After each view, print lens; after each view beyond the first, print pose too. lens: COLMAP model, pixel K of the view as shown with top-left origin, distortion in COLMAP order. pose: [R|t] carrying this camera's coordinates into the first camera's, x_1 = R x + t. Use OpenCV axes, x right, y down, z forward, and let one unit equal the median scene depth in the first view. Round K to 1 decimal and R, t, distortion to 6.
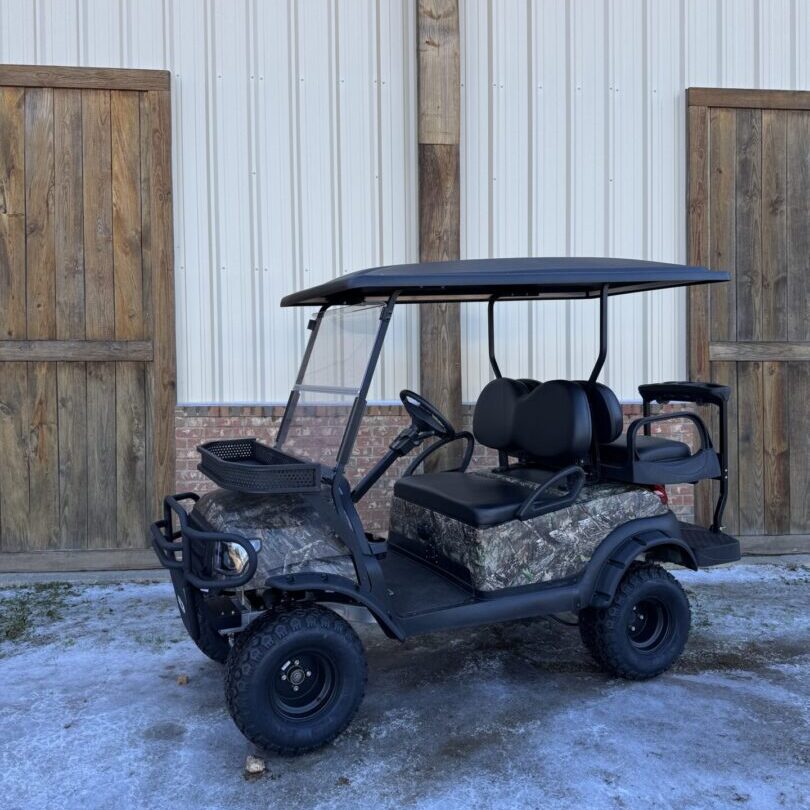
lens RADIAL K [[757.7, 0, 408.0], [0, 757.7, 404.9], [0, 0, 1]] dist [0.081533, -0.095886]
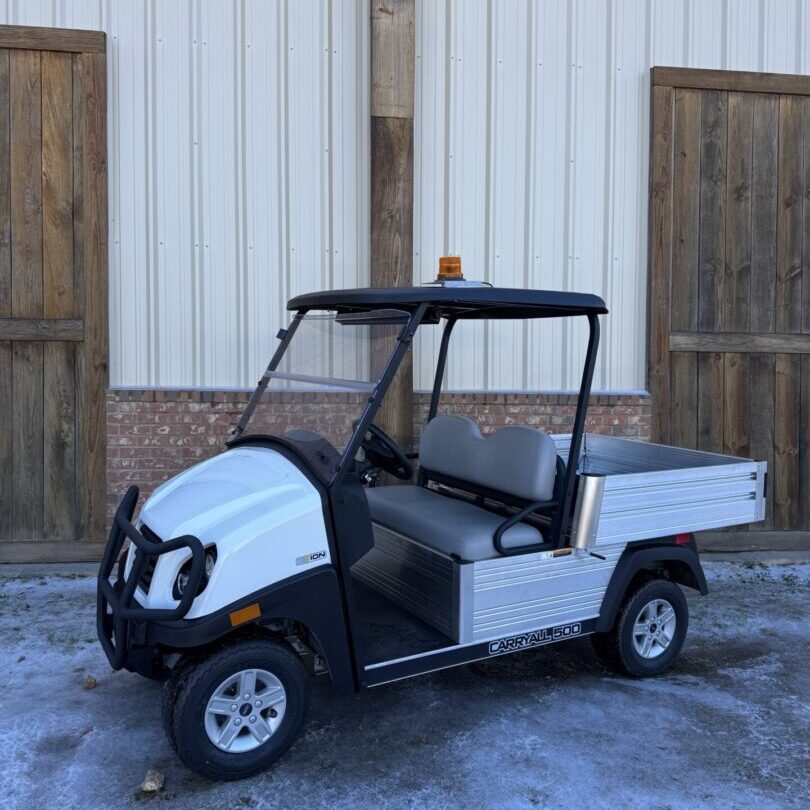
lens RADIAL K [[759.5, 0, 405.8], [0, 759.5, 404.7], [0, 0, 1]] dist [0.066454, -0.076659]
pose [[0.999502, 0.014014, 0.028256, 0.036144], [-0.014346, 0.999830, 0.011594, 0.003993], [-0.028089, -0.011994, 0.999533, 0.045631]]
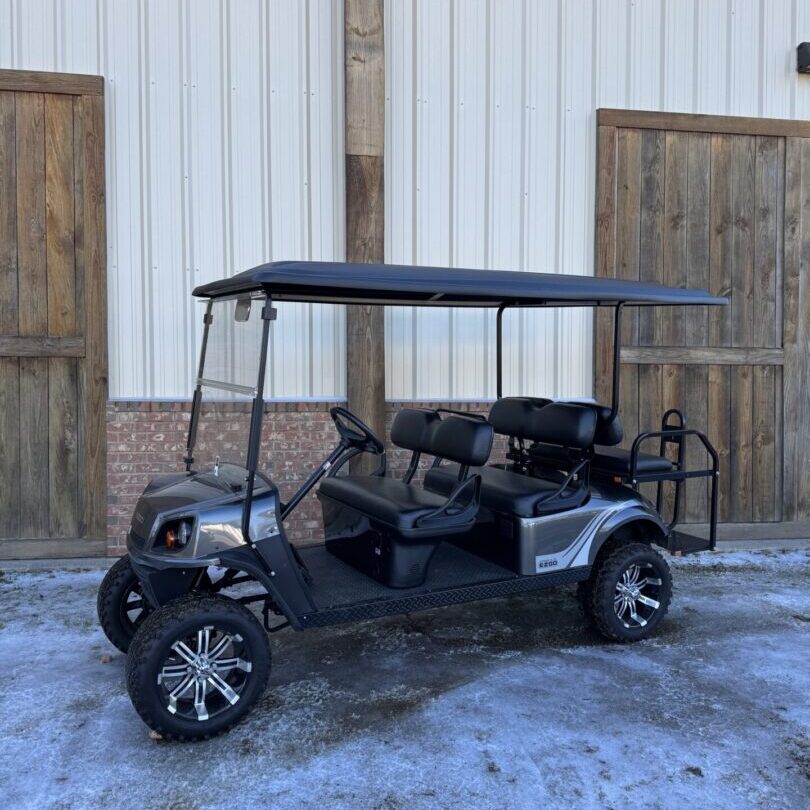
lens RADIAL K [[757.9, 0, 405.4], [0, 757.9, 406.0], [0, 0, 1]] dist [0.080189, -0.098980]
pose [[0.998200, 0.008802, 0.059328, 0.037711], [-0.009683, 0.999847, 0.014582, -0.010704], [-0.059191, -0.015130, 0.998132, -0.062440]]
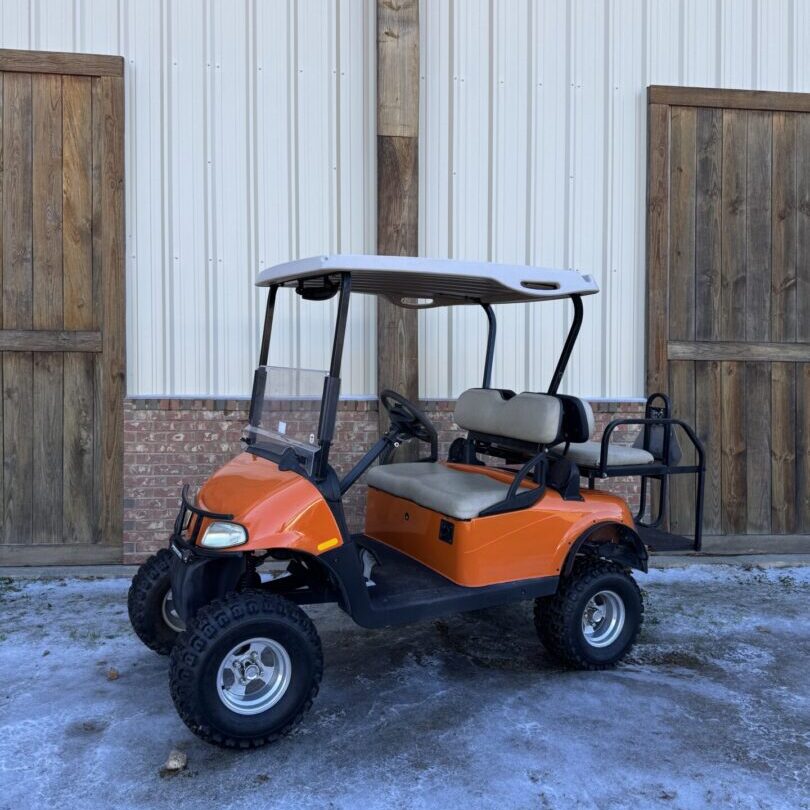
lens RADIAL K [[757.9, 0, 405.4], [0, 757.9, 406.0], [0, 0, 1]] dist [0.080189, -0.098980]
pose [[0.999737, 0.011381, 0.019892, 0.035195], [-0.011322, 0.999931, -0.003091, 0.010226], [-0.019926, 0.002865, 0.999797, 0.013099]]
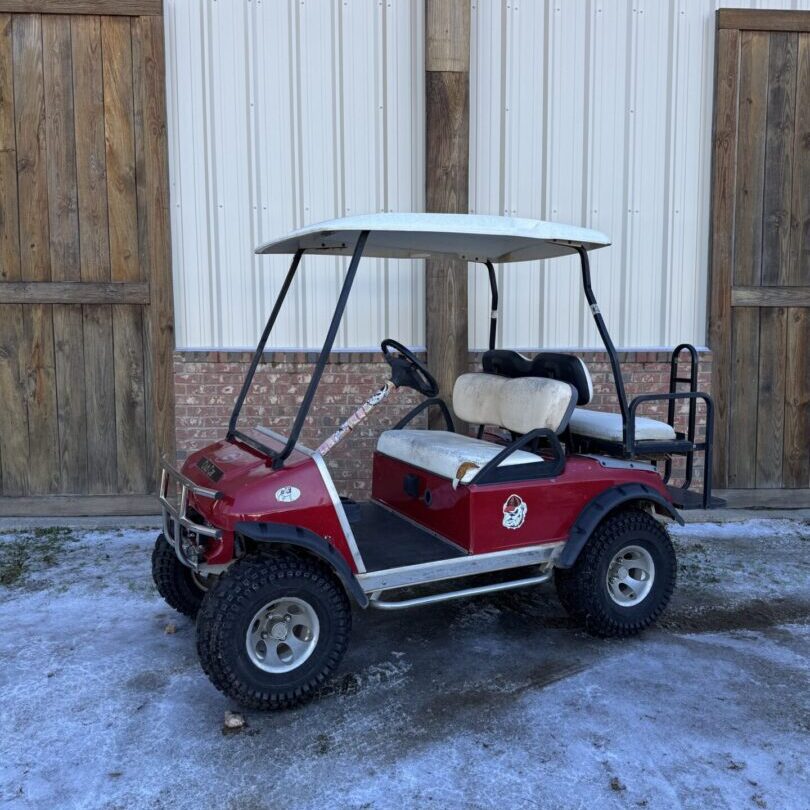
lens RADIAL K [[757.9, 0, 405.4], [0, 757.9, 406.0], [0, 0, 1]] dist [0.080189, -0.098980]
pose [[0.999437, 0.008923, -0.032355, 0.023555], [-0.006563, 0.997361, 0.072311, -0.000621], [0.032915, -0.072057, 0.996857, 0.032217]]
